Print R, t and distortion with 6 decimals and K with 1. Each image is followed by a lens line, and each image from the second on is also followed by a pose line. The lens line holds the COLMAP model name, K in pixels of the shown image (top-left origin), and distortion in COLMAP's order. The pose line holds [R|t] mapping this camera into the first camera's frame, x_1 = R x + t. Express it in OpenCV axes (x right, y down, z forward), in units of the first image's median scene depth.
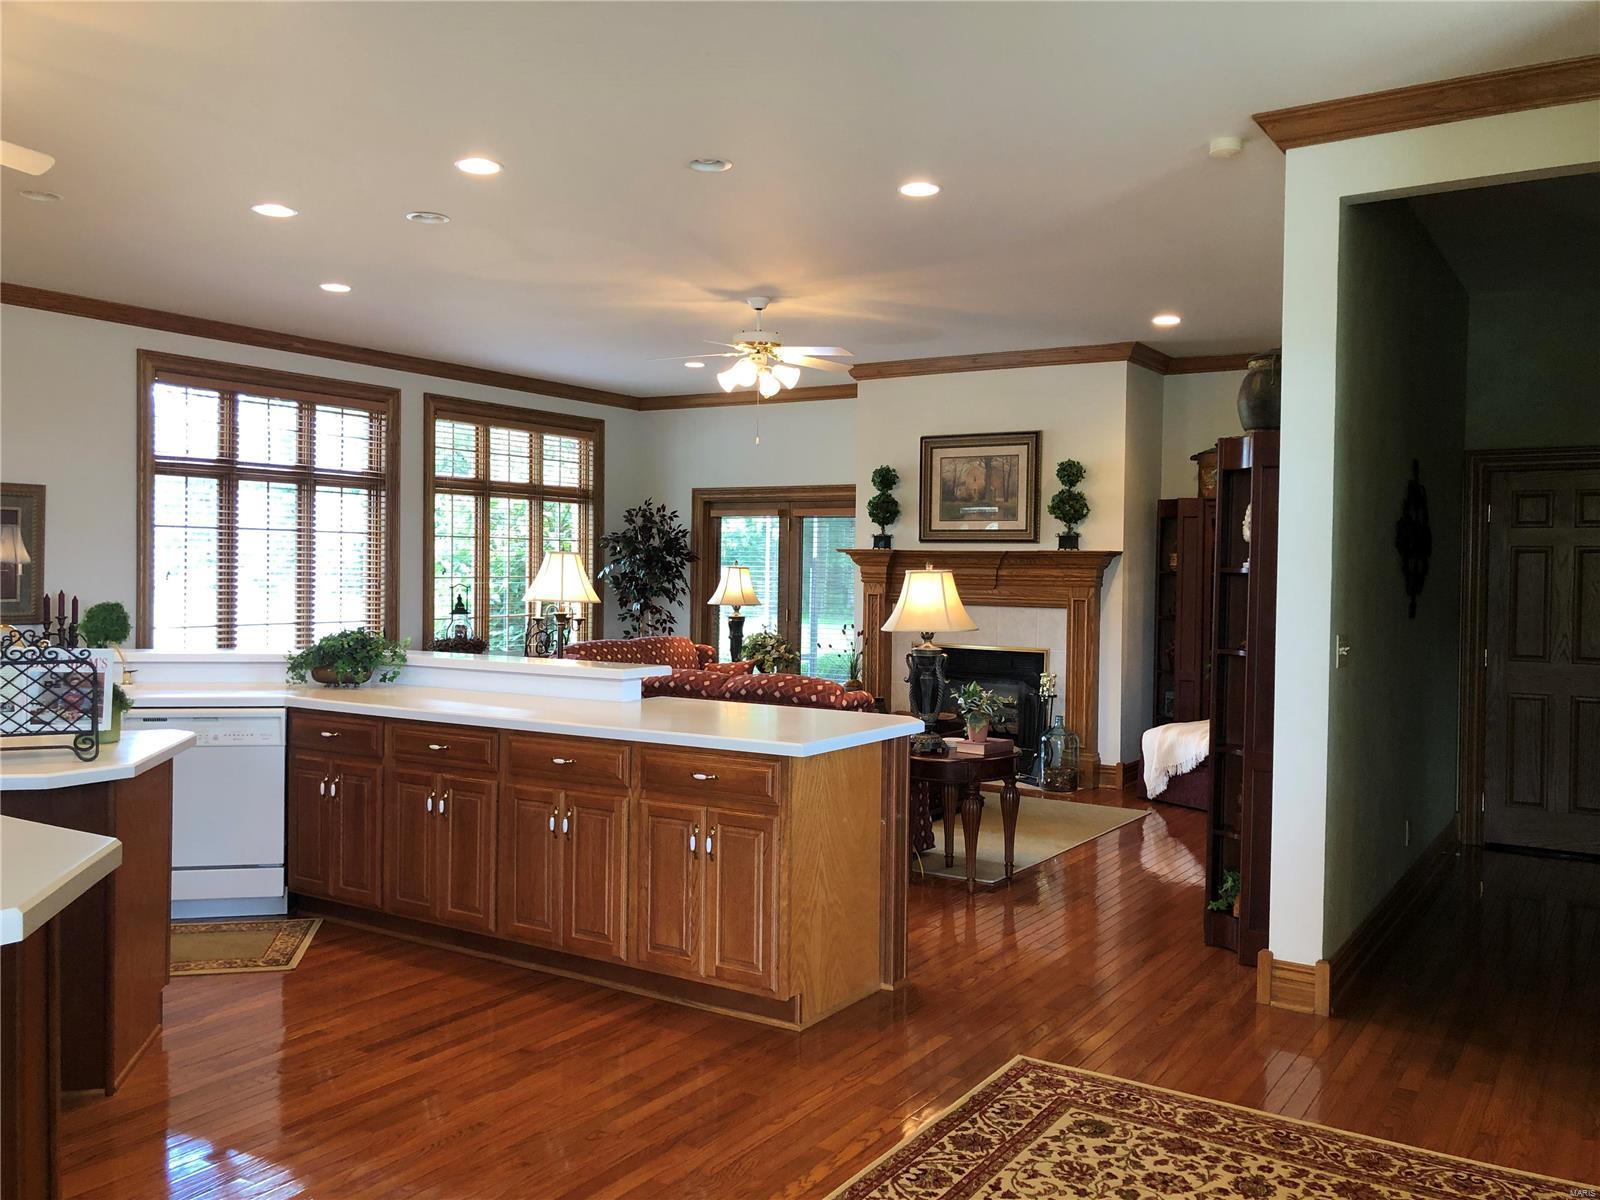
lens RADIAL K [[1302.8, 0, 806.5], [0, 1302.8, 589.8], [0, 0, 1]] dist [0.072877, -0.106469]
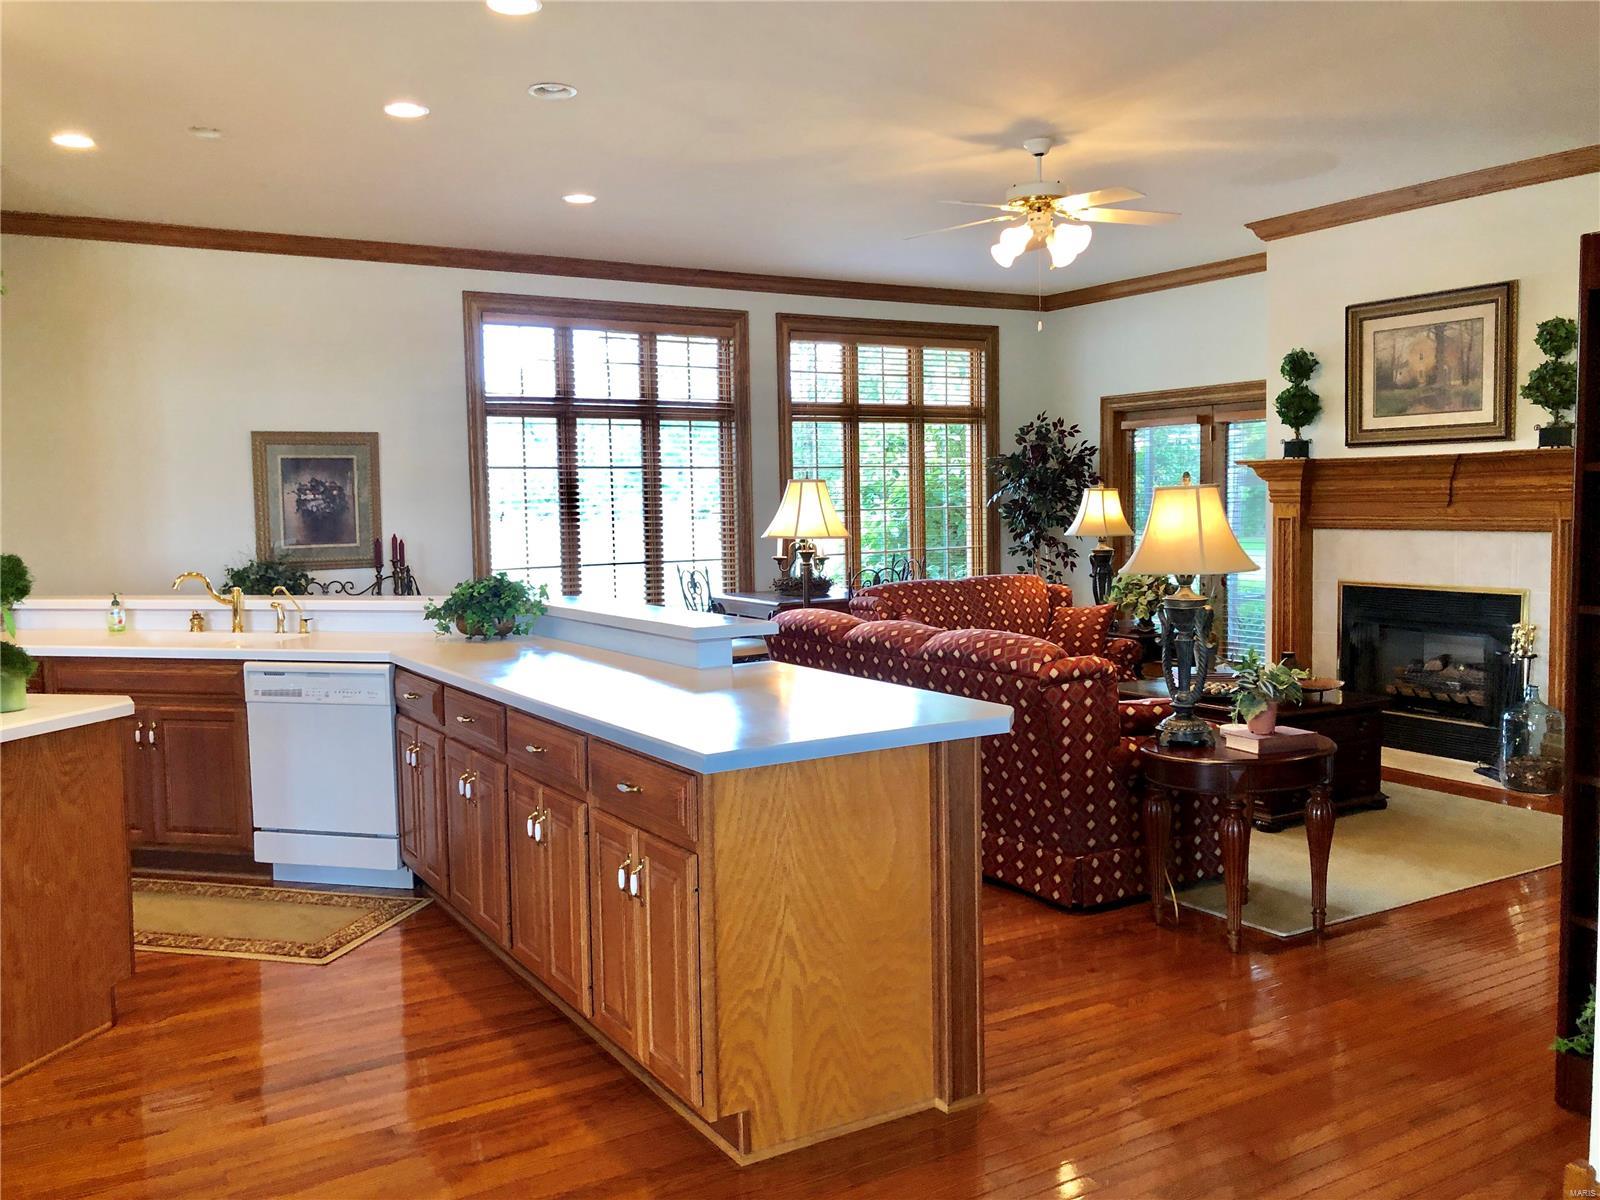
lens RADIAL K [[1302.8, 0, 806.5], [0, 1302.8, 589.8], [0, 0, 1]] dist [0.072877, -0.106469]
pose [[0.899737, 0.000056, -0.436433, 0.145737], [0.023688, 0.998520, 0.048961, 0.001122], [0.435790, -0.054390, 0.898404, 0.185013]]
